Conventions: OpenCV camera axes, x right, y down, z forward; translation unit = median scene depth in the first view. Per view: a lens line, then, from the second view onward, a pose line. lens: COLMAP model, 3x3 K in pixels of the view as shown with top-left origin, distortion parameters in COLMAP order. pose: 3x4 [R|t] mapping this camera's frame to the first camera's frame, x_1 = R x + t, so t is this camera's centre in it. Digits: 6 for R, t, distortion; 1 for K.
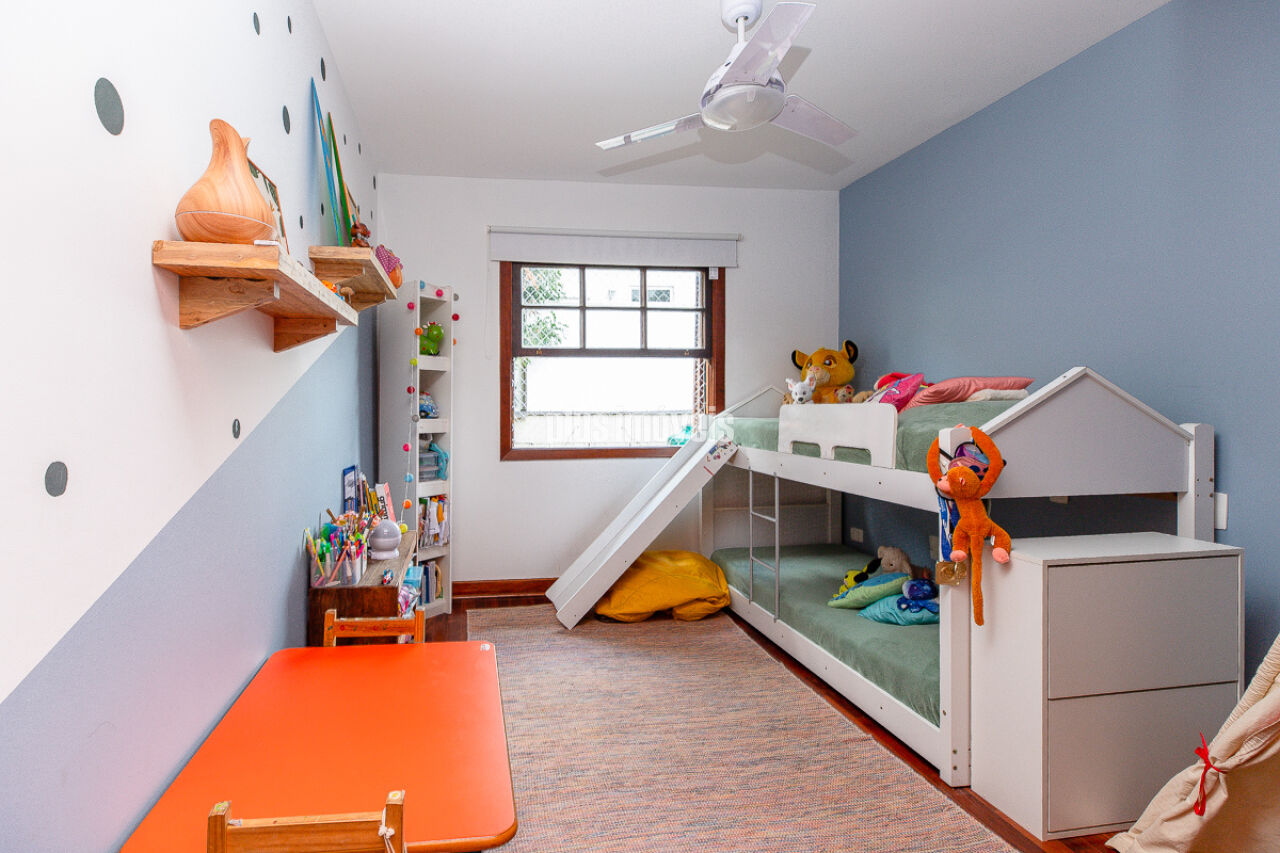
lens RADIAL K [[591.6, 0, 632.2], [0, 591.6, 409.9], [0, 0, 1]] dist [0.001305, 0.000106]
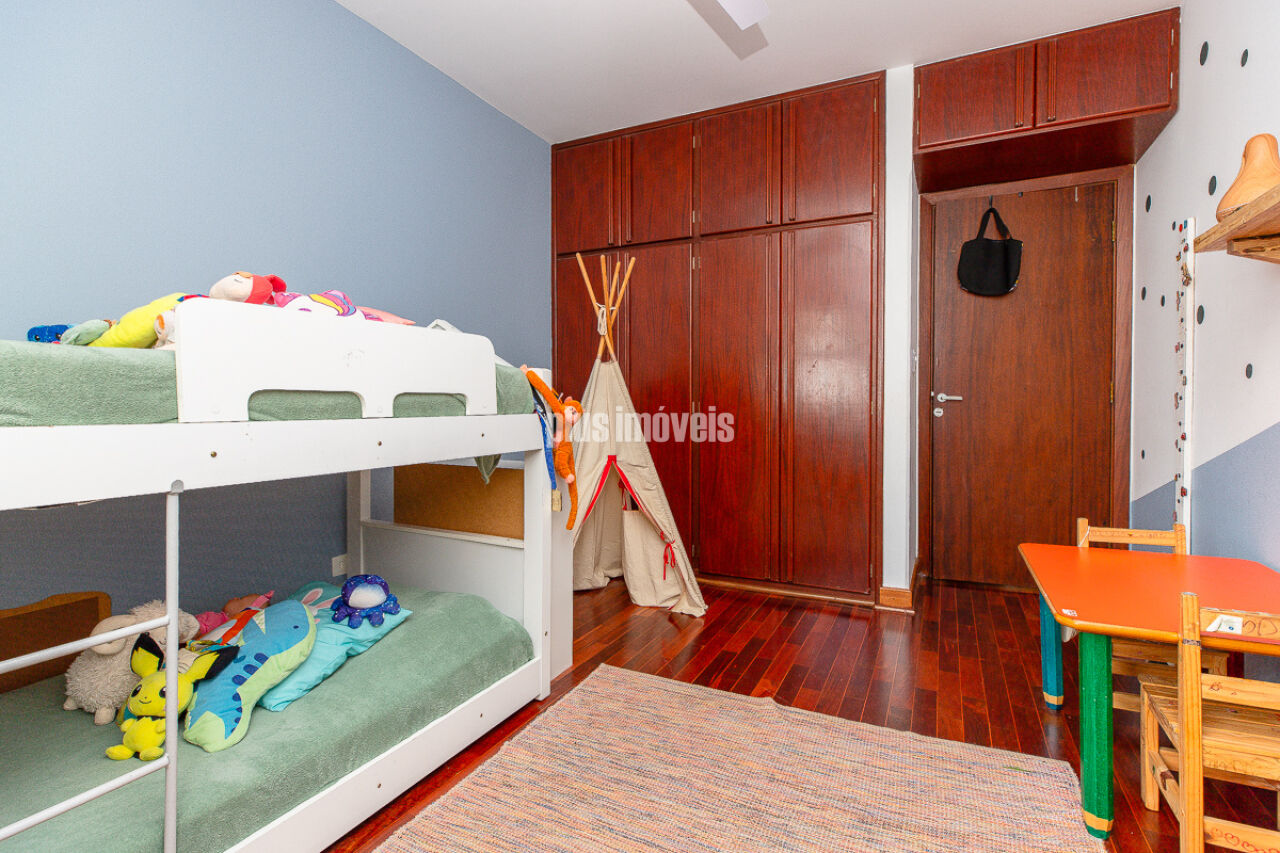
lens RADIAL K [[591.6, 0, 632.2], [0, 591.6, 409.9], [0, 0, 1]] dist [0.001305, 0.000106]
pose [[-0.730707, -0.008943, 0.682632, -0.264492], [0.002109, 0.999880, 0.015357, 0.075761], [-0.682688, 0.012661, -0.730601, 1.405892]]
